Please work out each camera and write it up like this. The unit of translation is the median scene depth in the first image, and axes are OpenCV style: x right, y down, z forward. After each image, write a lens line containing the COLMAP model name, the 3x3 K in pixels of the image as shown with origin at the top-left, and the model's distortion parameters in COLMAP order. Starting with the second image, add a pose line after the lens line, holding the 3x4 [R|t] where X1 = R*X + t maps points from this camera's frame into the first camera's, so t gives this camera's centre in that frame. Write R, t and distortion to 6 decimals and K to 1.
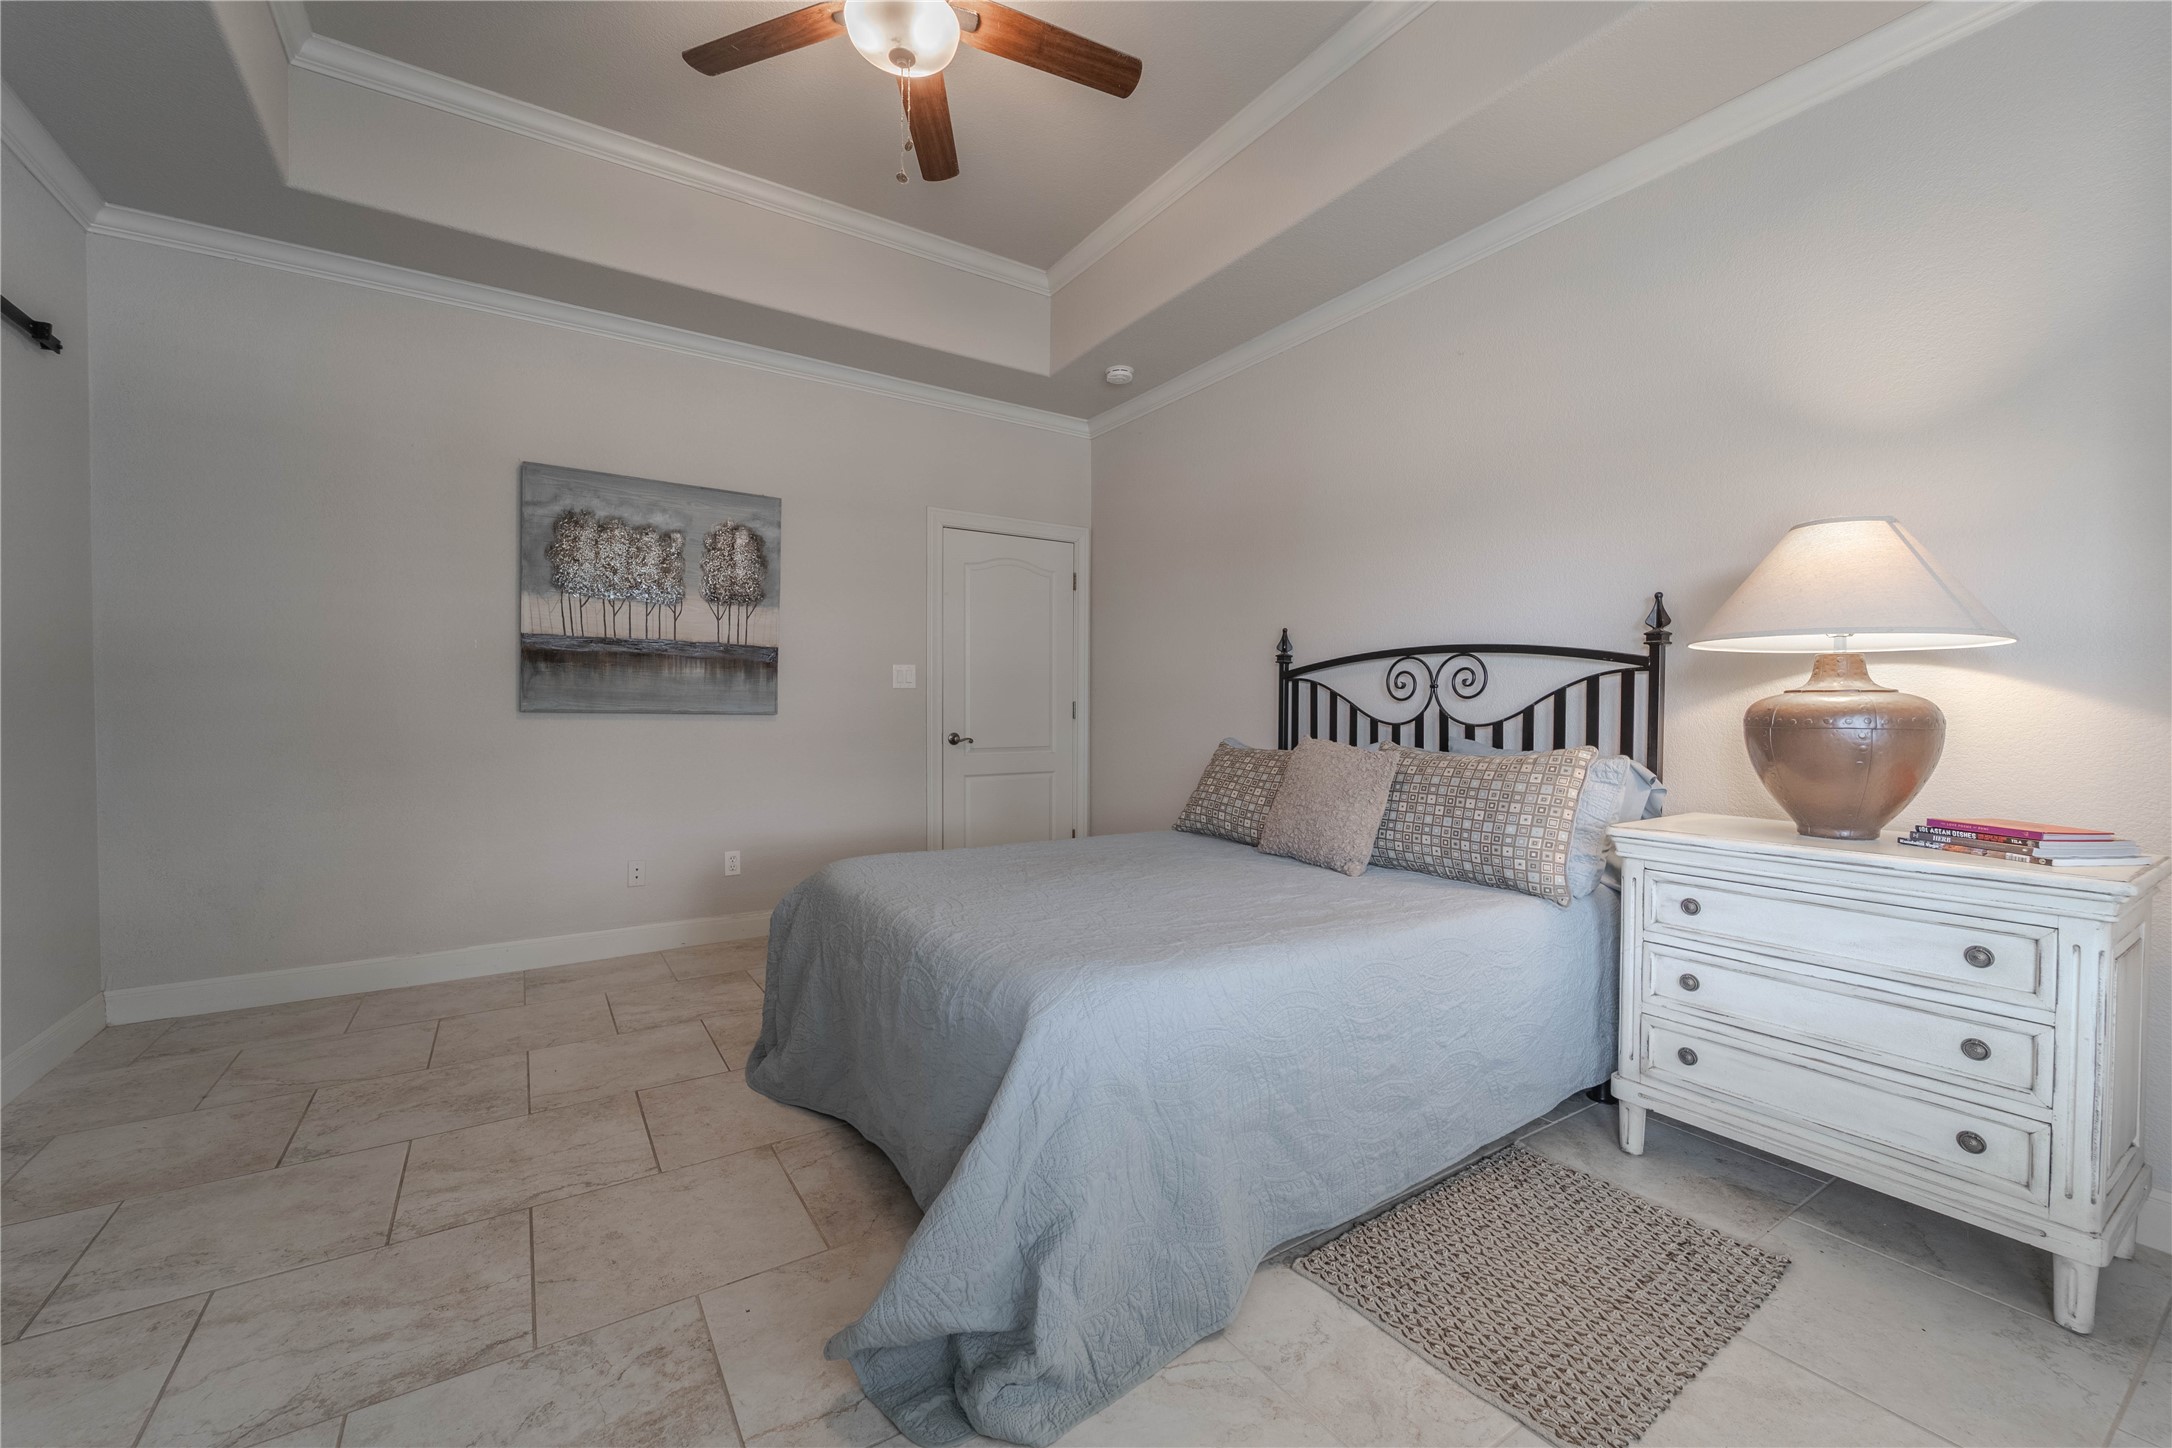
lens RADIAL K [[874.0, 0, 1085.9], [0, 874.0, 716.6], [0, 0, 1]] dist [-0.002276, -0.001089]
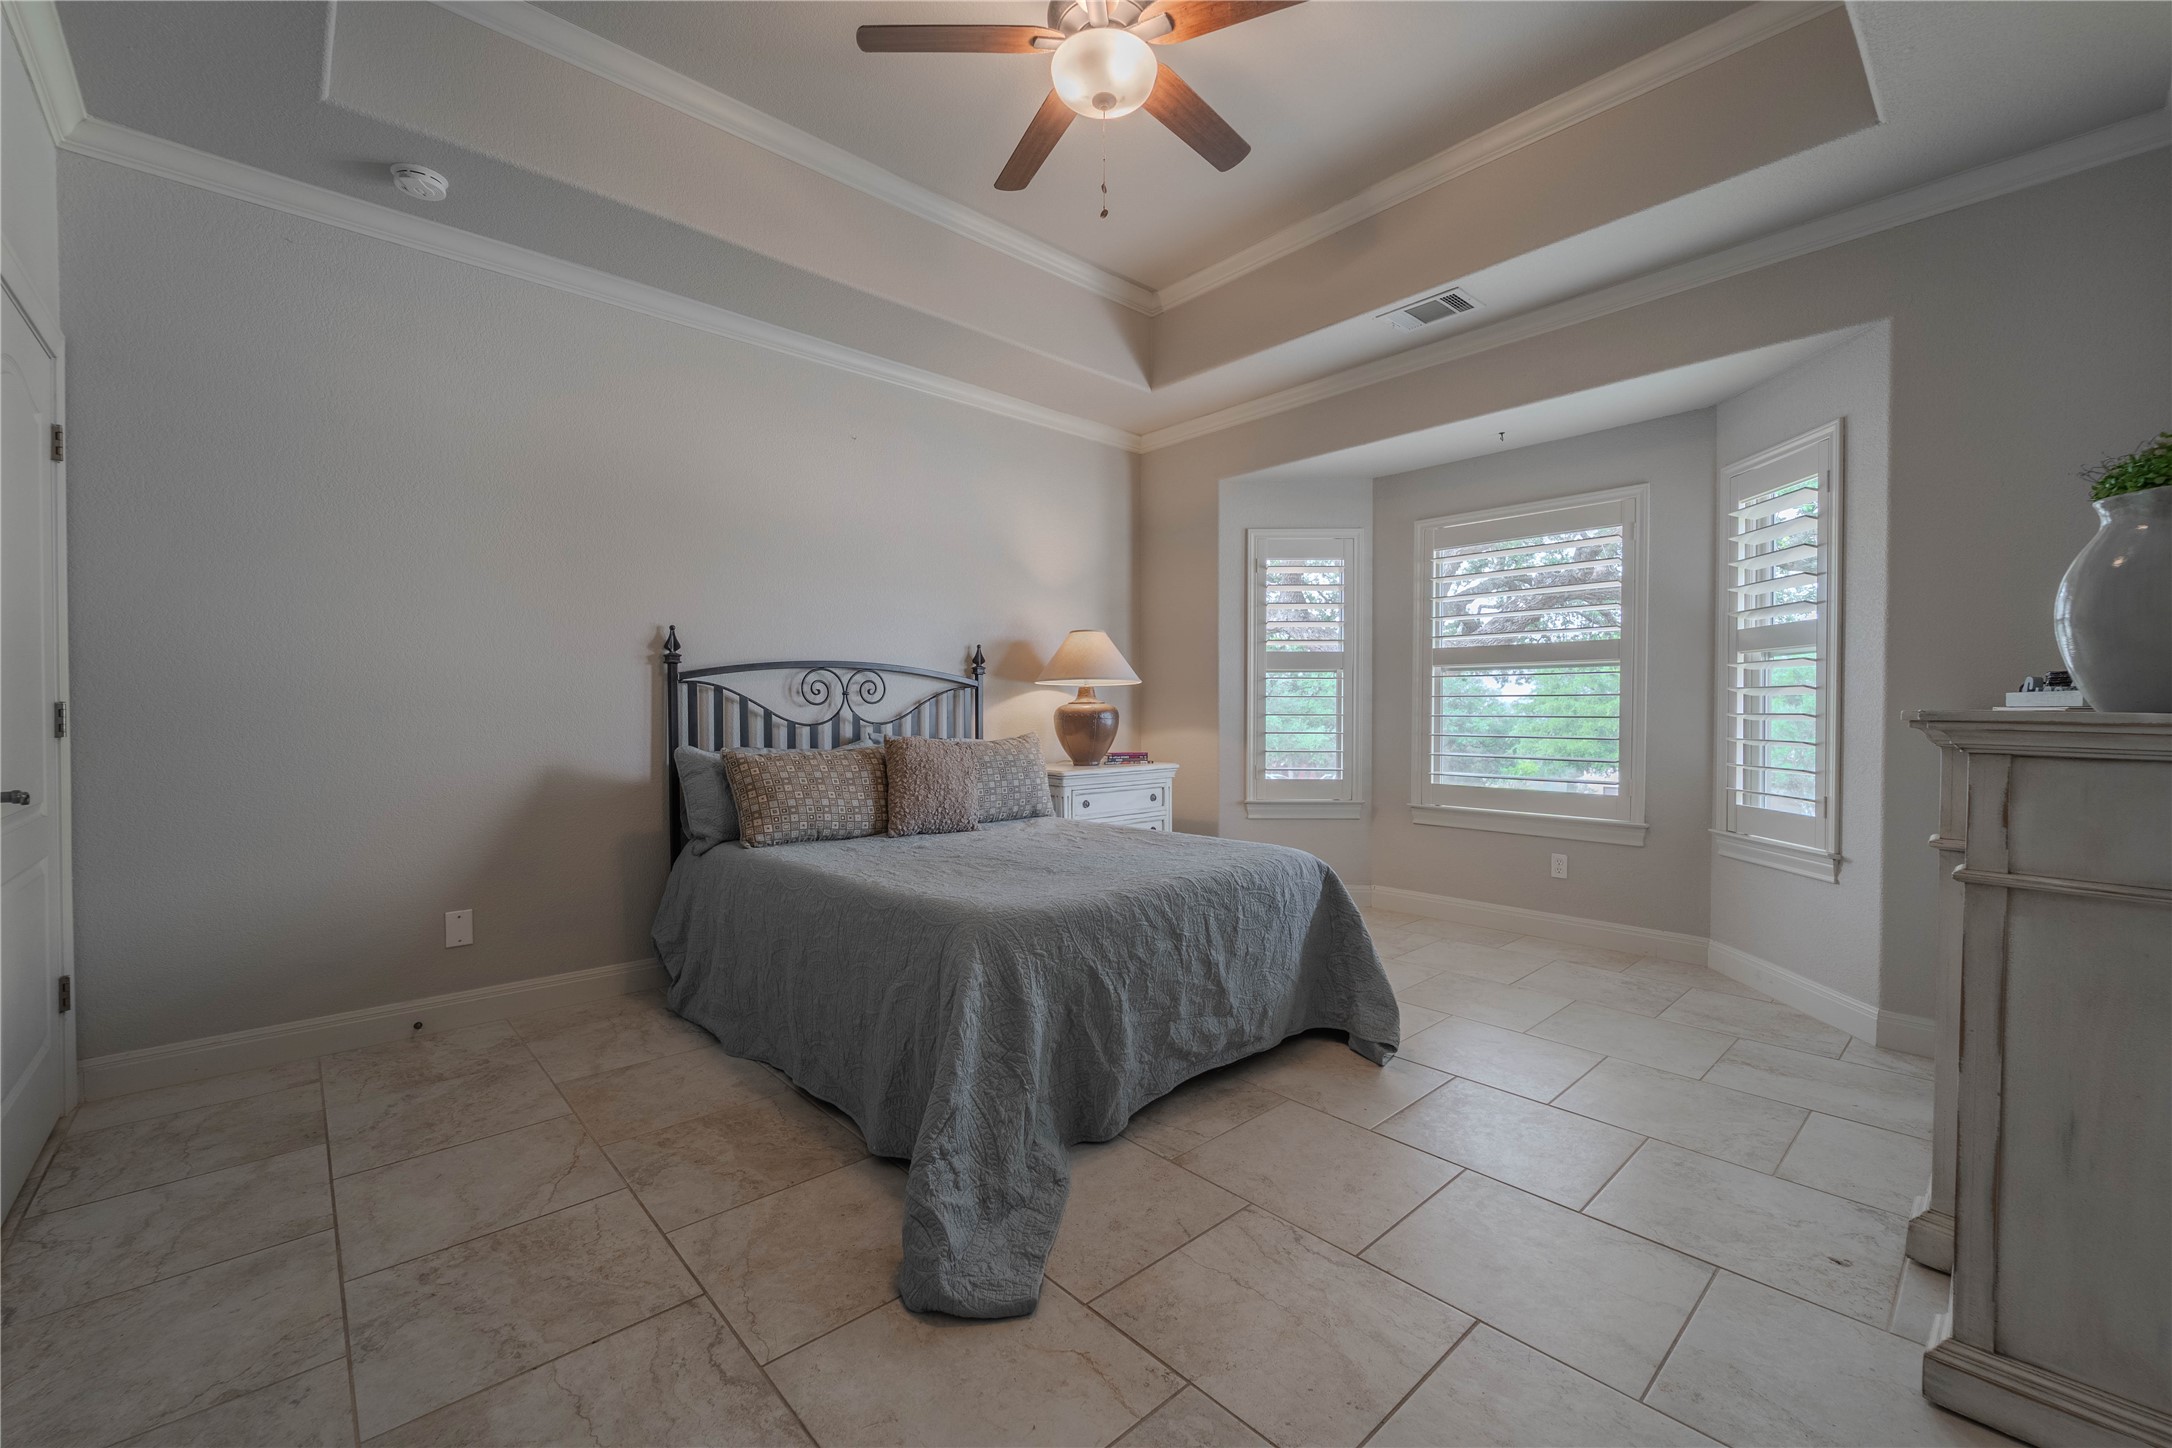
lens RADIAL K [[874.0, 0, 1081.0], [0, 874.0, 727.6], [0, 0, 1]] dist [-0.002276, -0.001089]
pose [[-0.160776, -0.020256, 0.986783, -0.911902], [0.012622, 0.999665, 0.022577, -0.011047], [-0.986910, 0.016085, -0.160467, 0.877147]]
